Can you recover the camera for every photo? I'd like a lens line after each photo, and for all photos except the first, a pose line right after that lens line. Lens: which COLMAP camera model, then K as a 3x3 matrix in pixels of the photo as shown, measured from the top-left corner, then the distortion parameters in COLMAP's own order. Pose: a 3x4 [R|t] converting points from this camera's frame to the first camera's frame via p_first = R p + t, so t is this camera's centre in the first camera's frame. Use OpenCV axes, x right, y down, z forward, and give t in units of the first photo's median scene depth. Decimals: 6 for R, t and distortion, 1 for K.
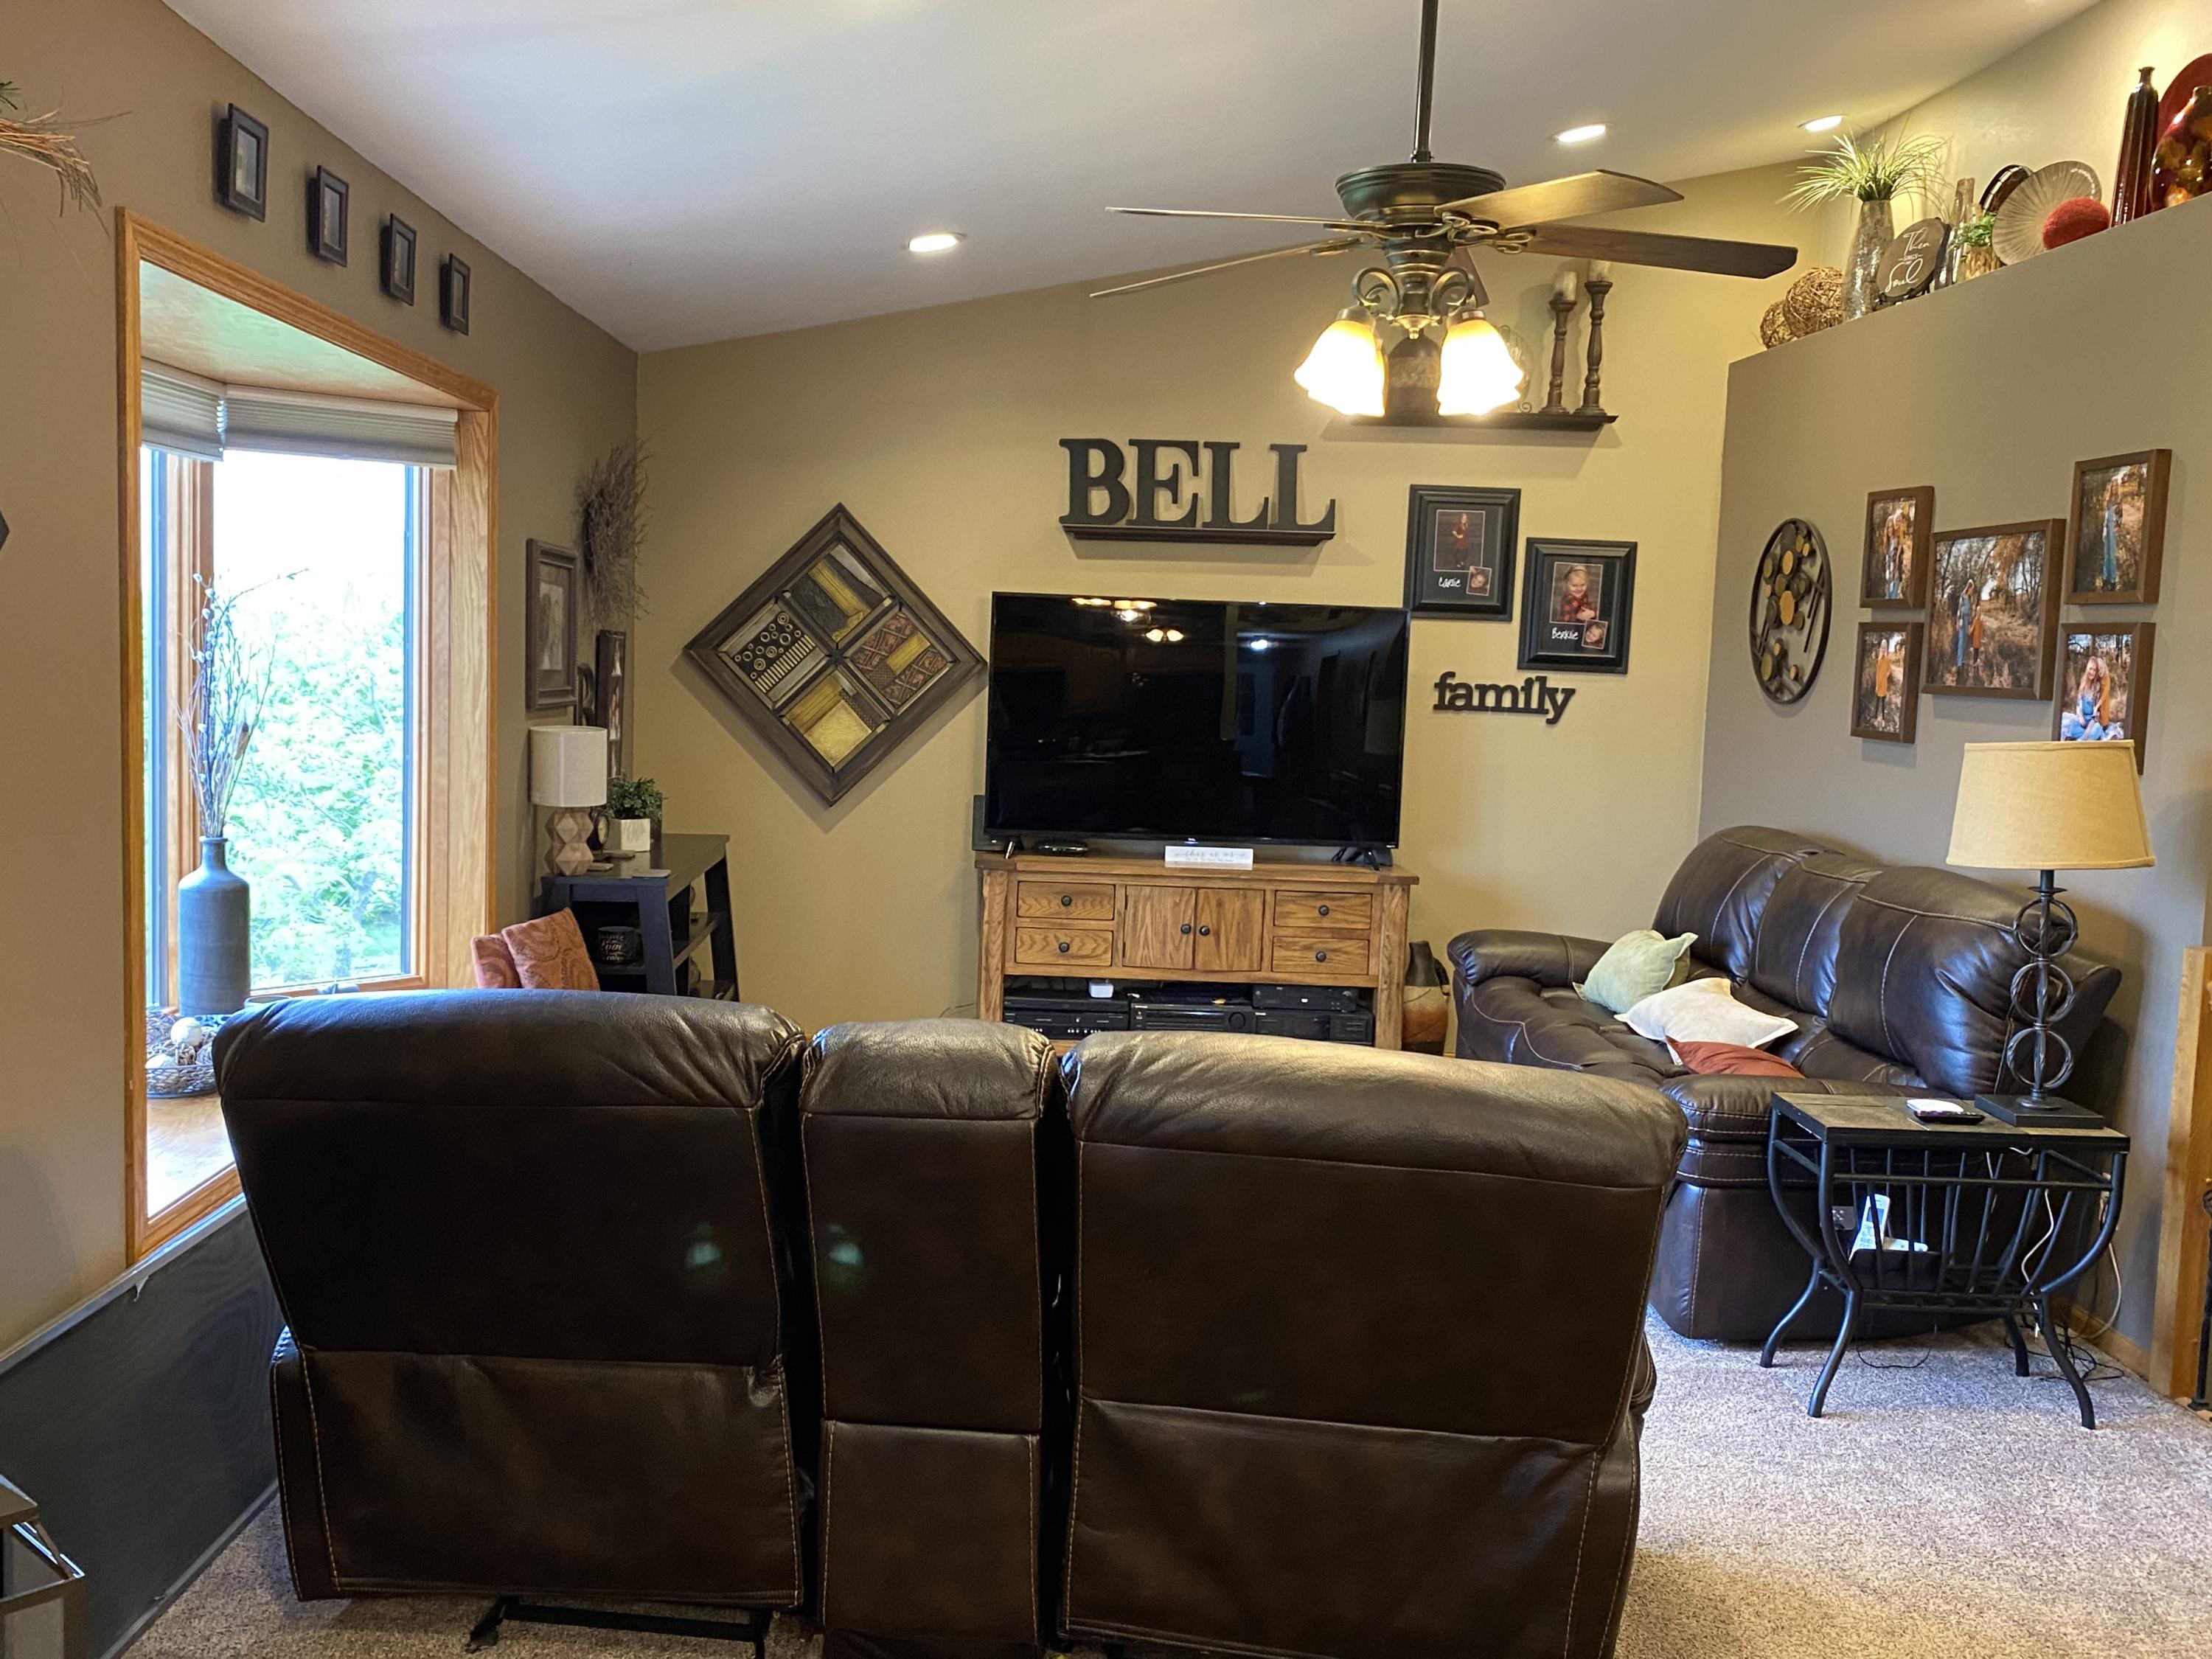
lens RADIAL K [[1986.0, 0, 1113.8], [0, 1986.0, 824.9], [0, 0, 1]] dist [0.028943, -0.031734]
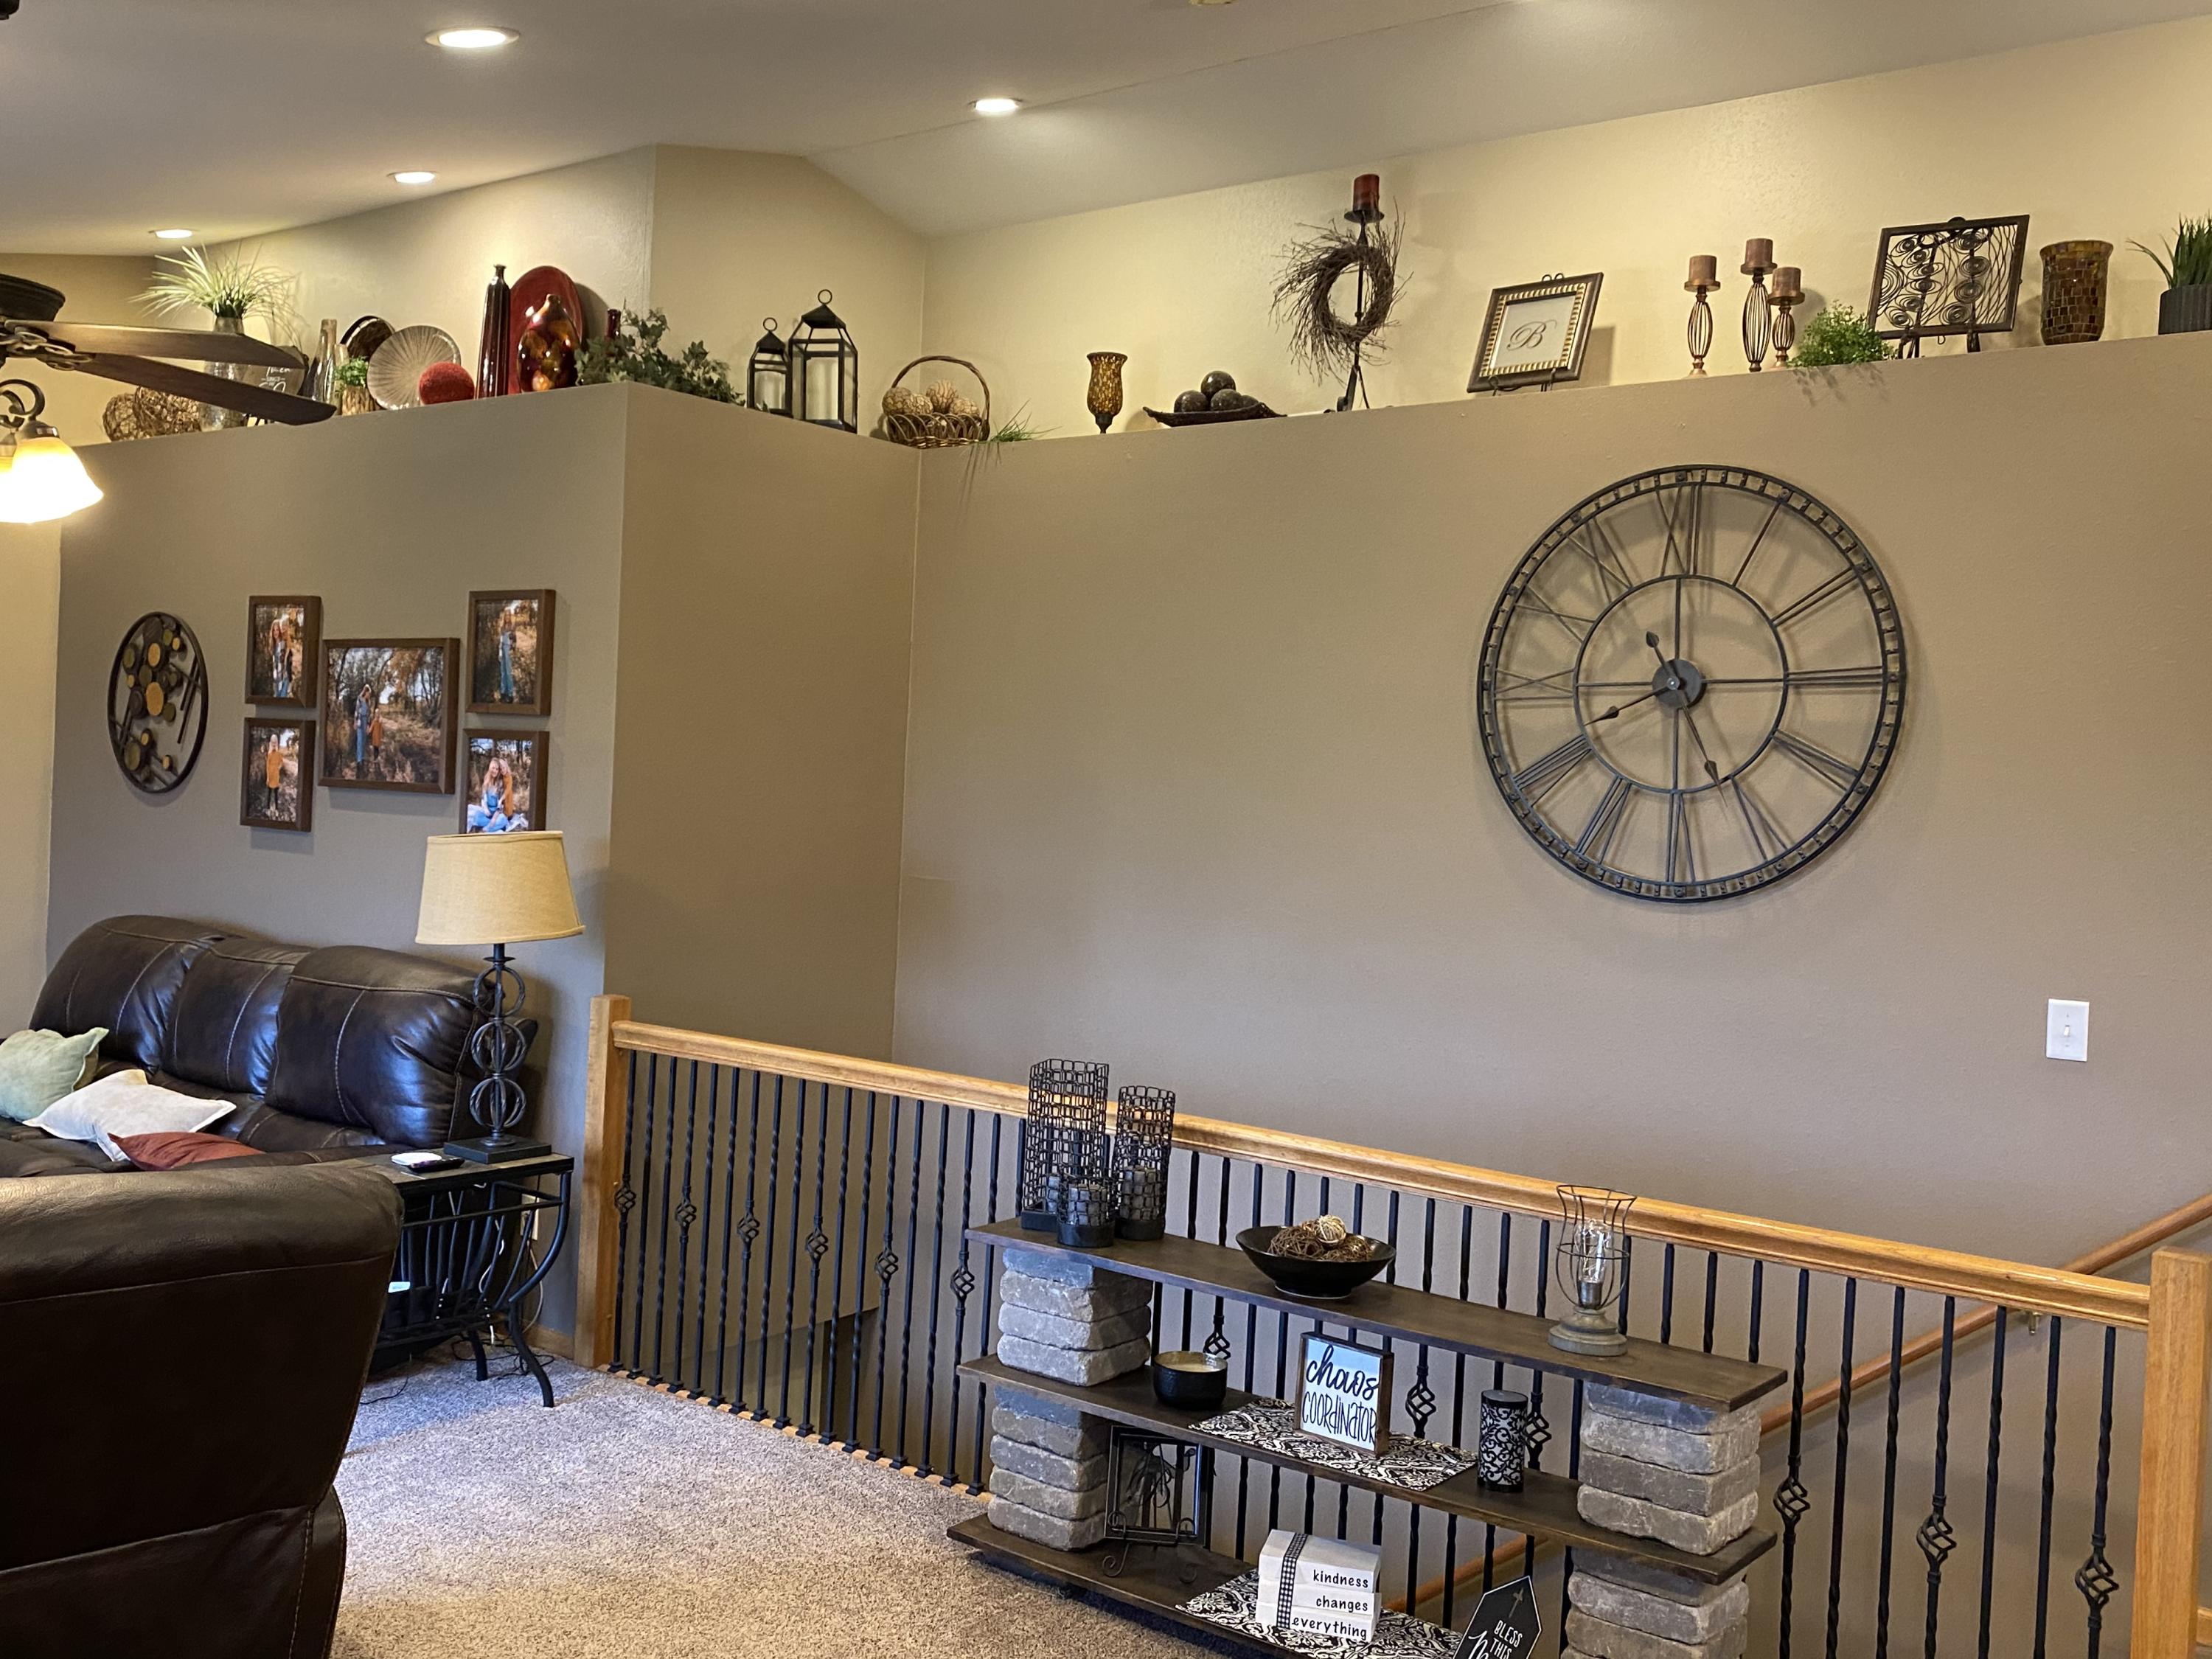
lens RADIAL K [[1986.0, 0, 1088.6], [0, 1986.0, 829.8], [0, 0, 1]] dist [0.028943, -0.031734]
pose [[0.648316, -0.026854, 0.760898, -0.177309], [0.047996, 0.998832, -0.005643, -0.018212], [-0.759857, 0.040179, 0.648847, -0.028351]]
